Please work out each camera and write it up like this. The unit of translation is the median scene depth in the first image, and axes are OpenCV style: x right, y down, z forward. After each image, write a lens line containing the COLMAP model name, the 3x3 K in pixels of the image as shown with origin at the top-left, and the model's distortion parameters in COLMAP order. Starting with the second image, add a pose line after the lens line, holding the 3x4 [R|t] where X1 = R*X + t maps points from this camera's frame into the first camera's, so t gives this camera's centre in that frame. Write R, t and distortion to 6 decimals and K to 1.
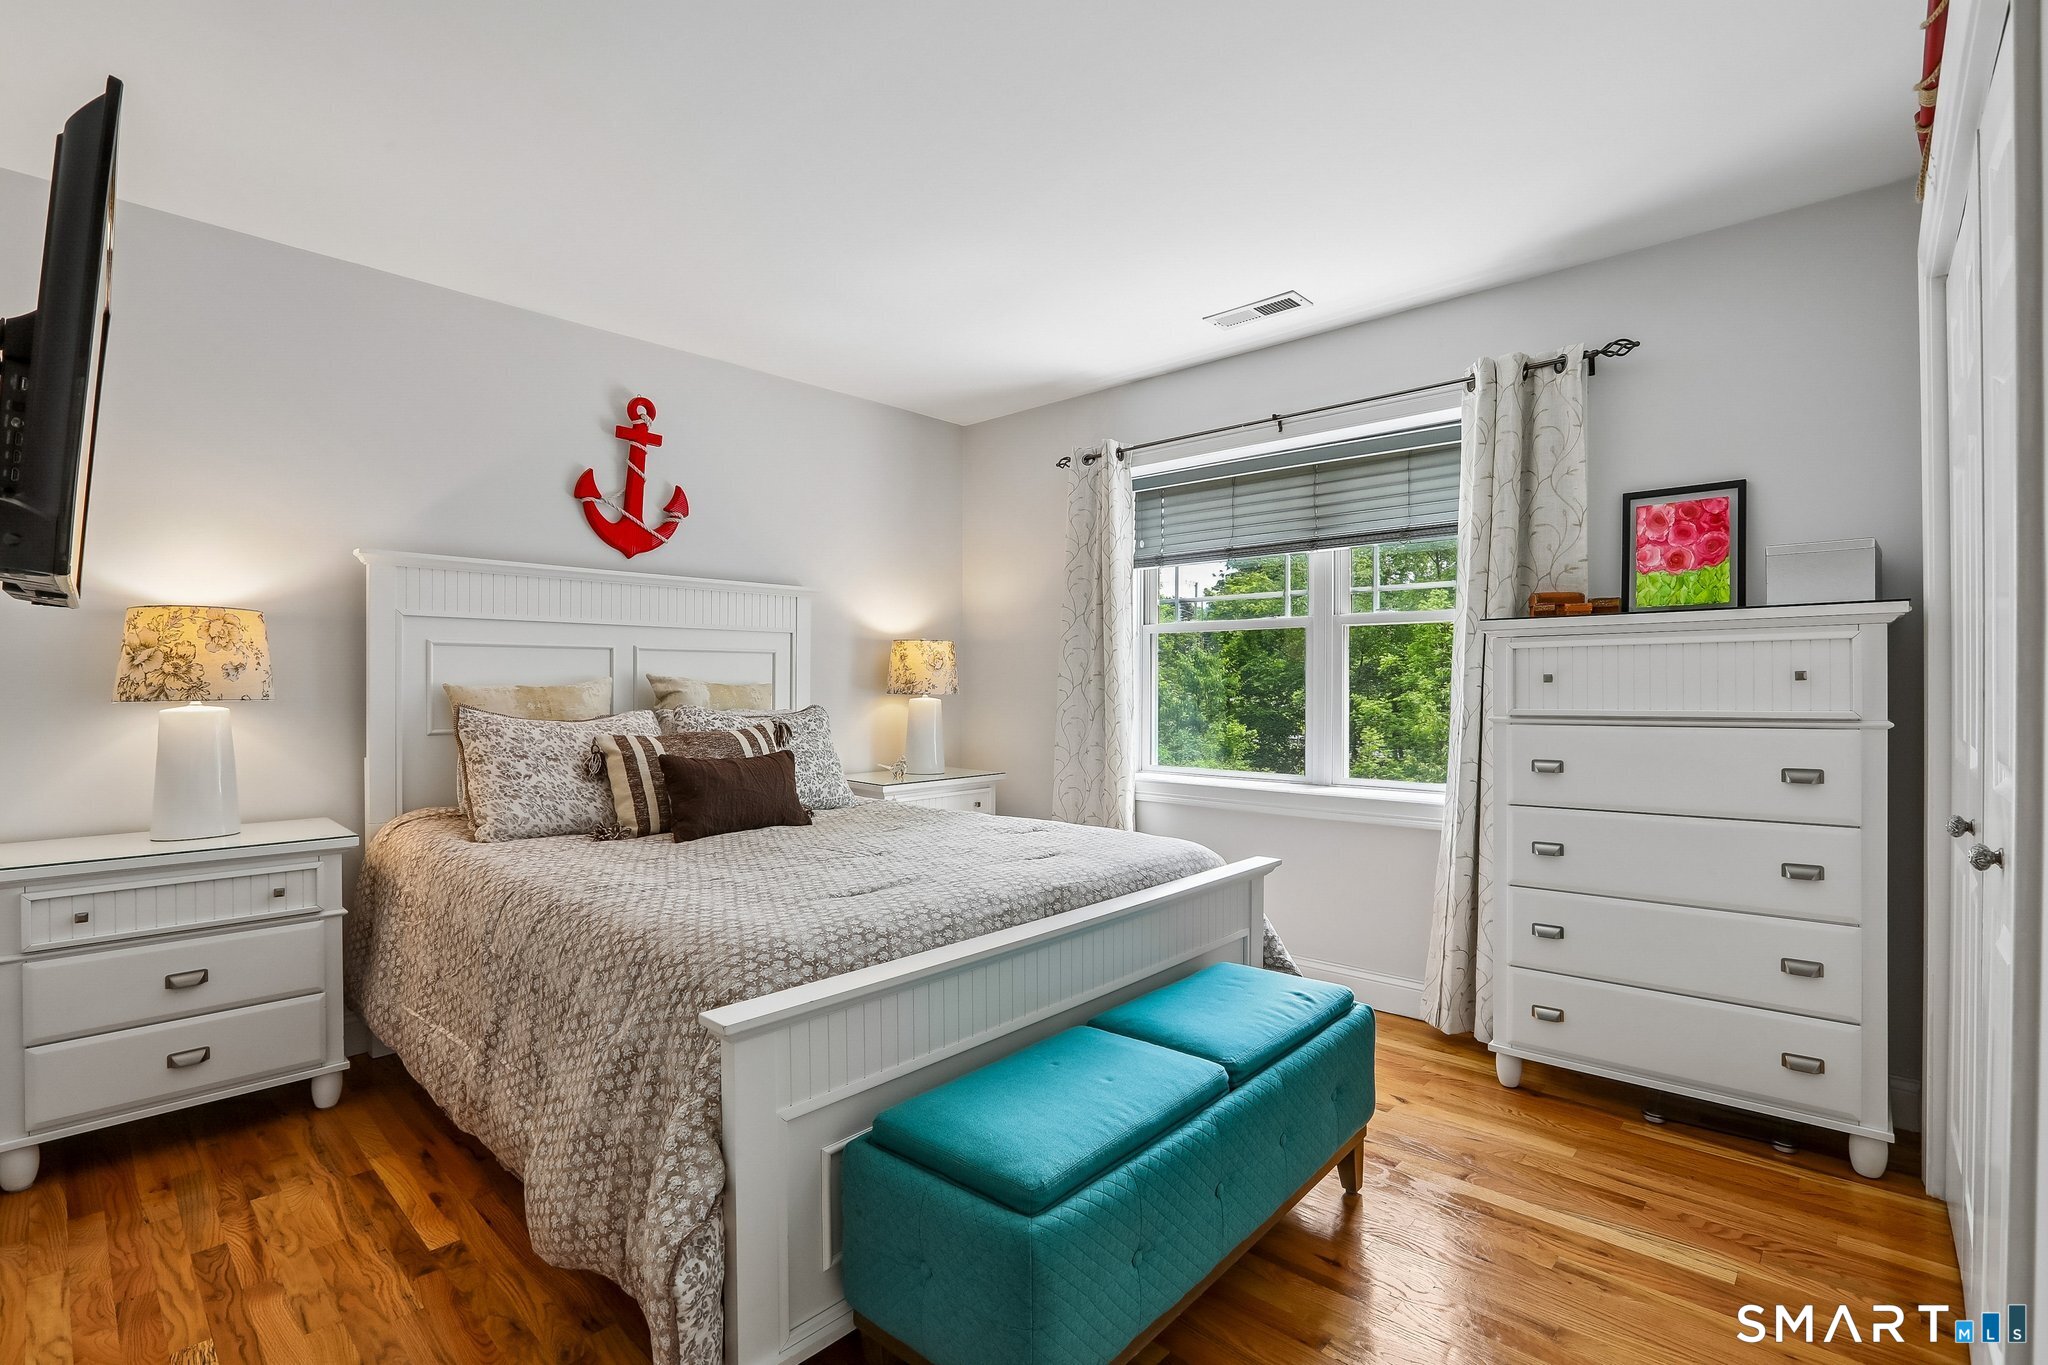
lens RADIAL K [[951.7, 0, 1026.4], [0, 951.7, 683.7], [0, 0, 1]] dist [-0.034147, 0.013536]
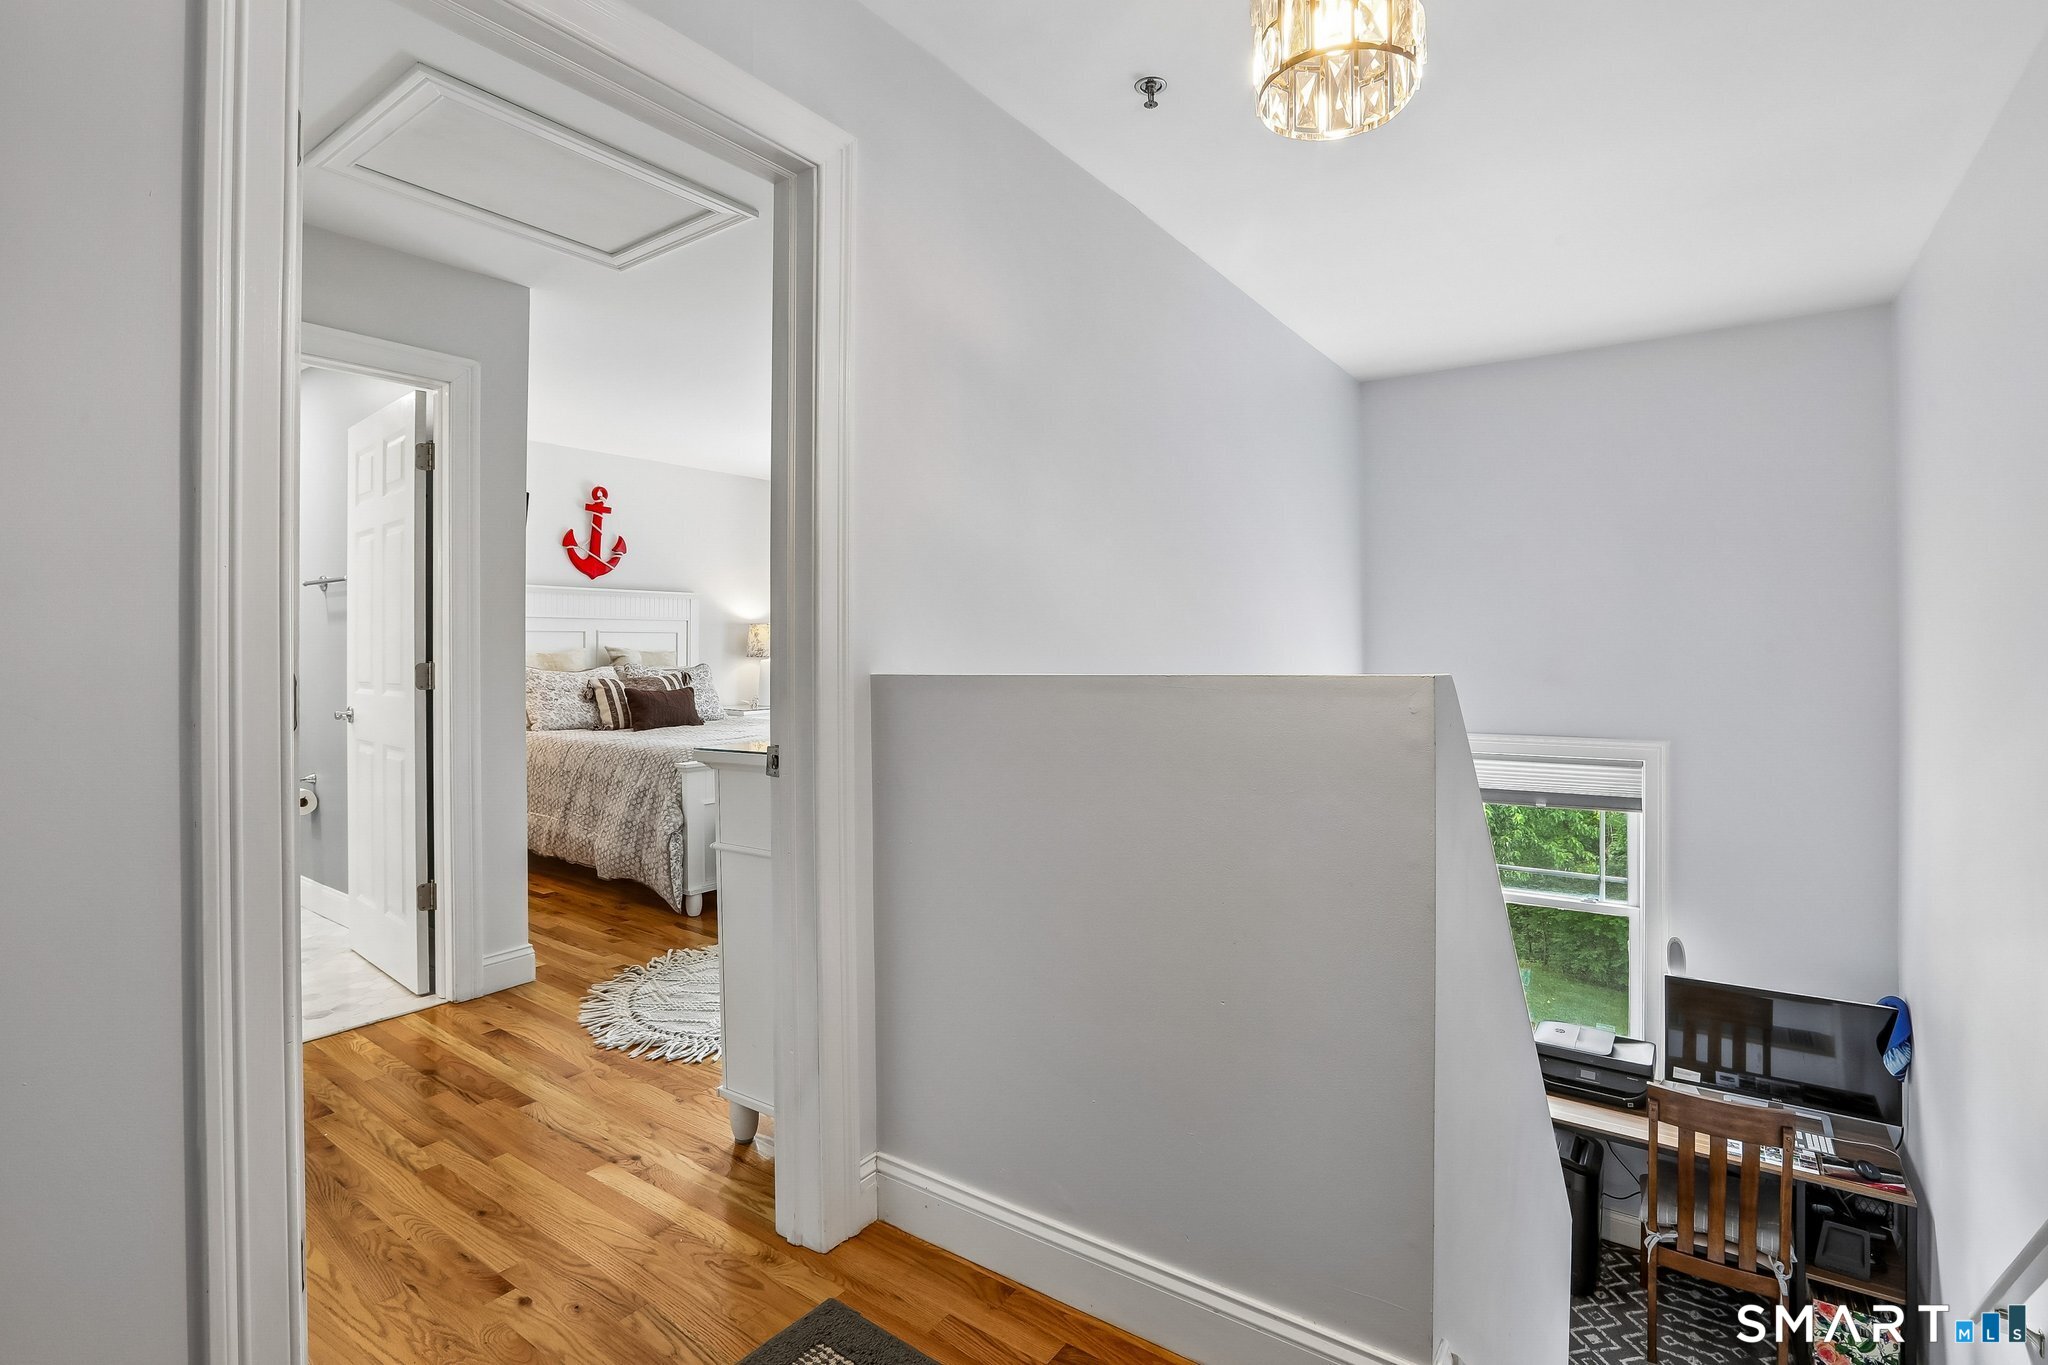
lens RADIAL K [[951.7, 0, 994.2], [0, 951.7, 649.7], [0, 0, 1]] dist [-0.034147, 0.013536]
pose [[0.995027, -0.007291, 0.099342, 0.154900], [0.007368, 0.999973, -0.000407, 0.002663], [-0.099336, 0.001137, 0.995053, -0.895765]]
